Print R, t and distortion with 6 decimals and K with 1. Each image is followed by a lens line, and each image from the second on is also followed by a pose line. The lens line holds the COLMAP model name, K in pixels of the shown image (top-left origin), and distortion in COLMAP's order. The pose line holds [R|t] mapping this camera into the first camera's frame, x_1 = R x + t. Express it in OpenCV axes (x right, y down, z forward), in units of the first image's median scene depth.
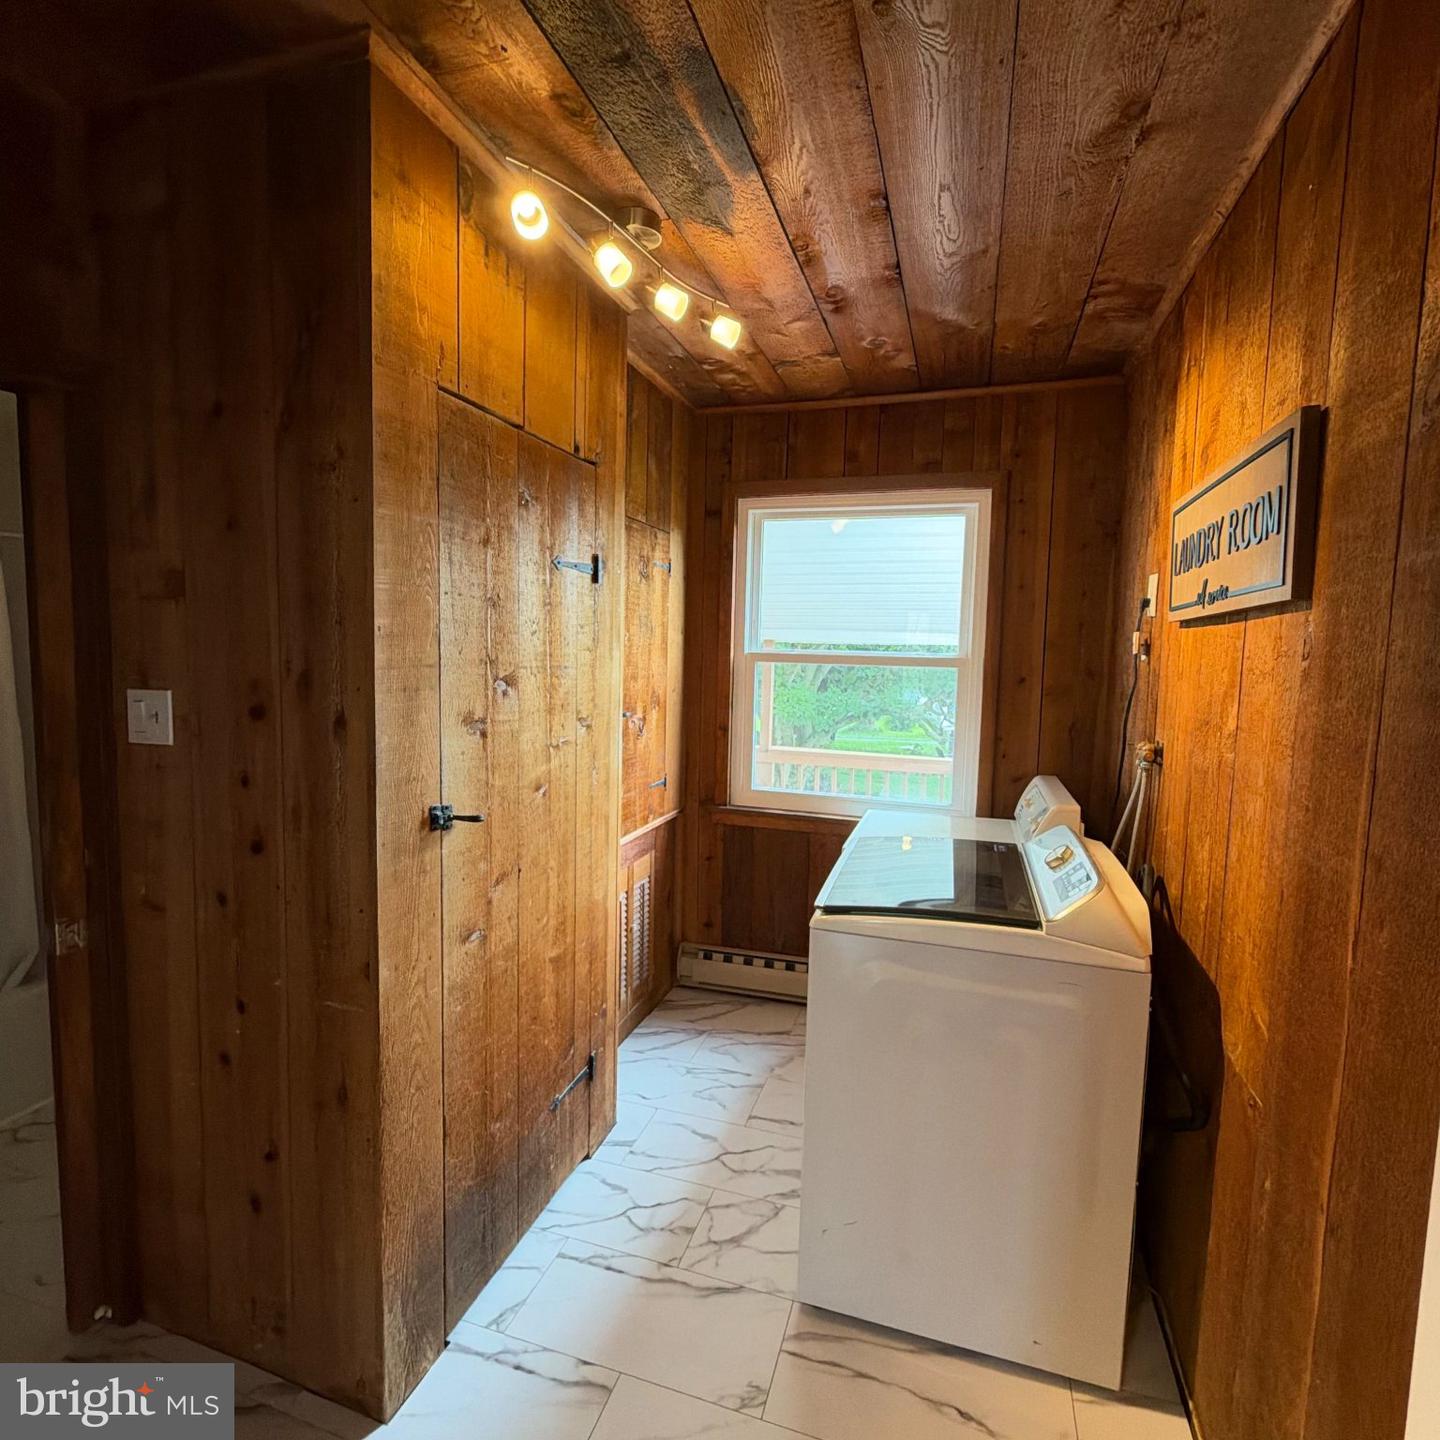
lens RADIAL K [[766.3, 0, 720.8], [0, 766.3, 718.1], [0, 0, 1]] dist [-0.000338, -0.000445]
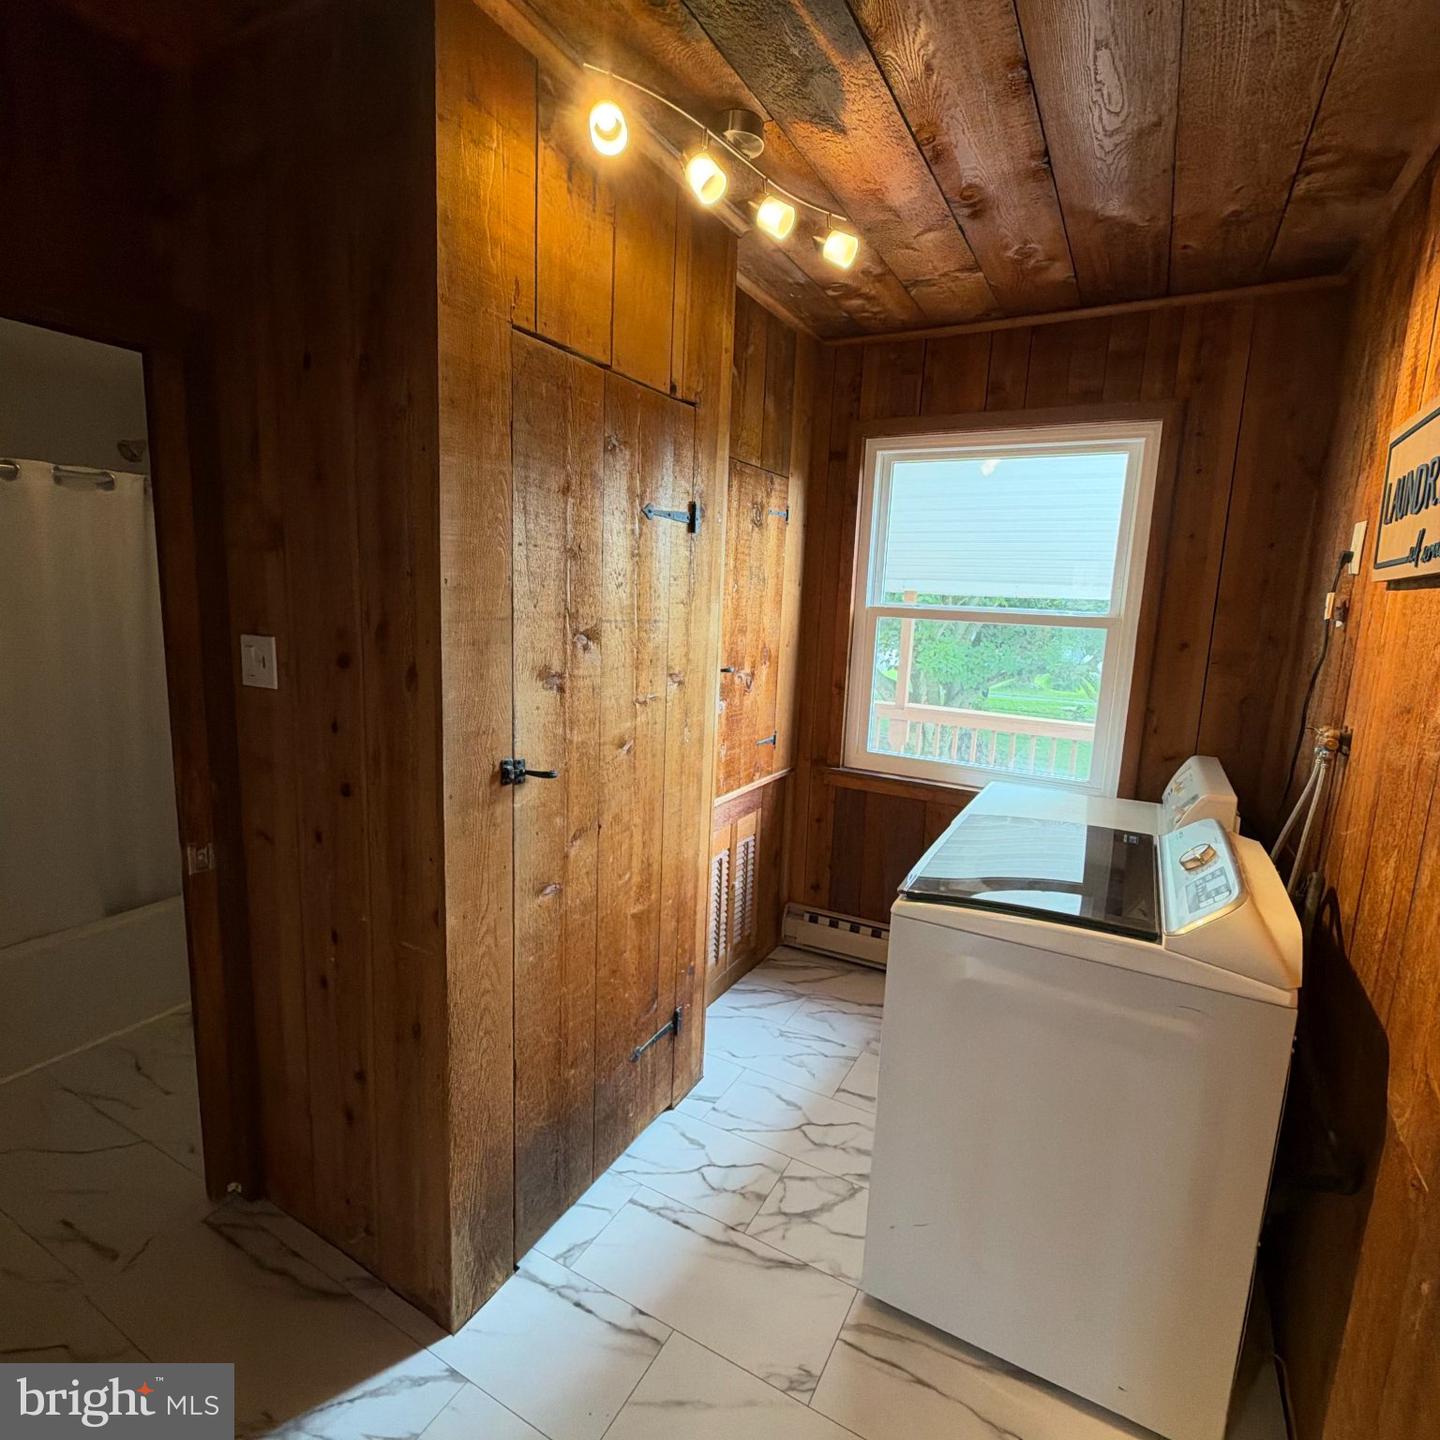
lens RADIAL K [[766.3, 0, 719.8], [0, 766.3, 718.2], [0, 0, 1]] dist [-0.000338, -0.000445]
pose [[0.980566, 0.046651, -0.190563, 0.073566], [-0.033741, 0.996945, 0.070444, -0.016542], [0.193267, -0.062645, 0.979144, 0.067783]]
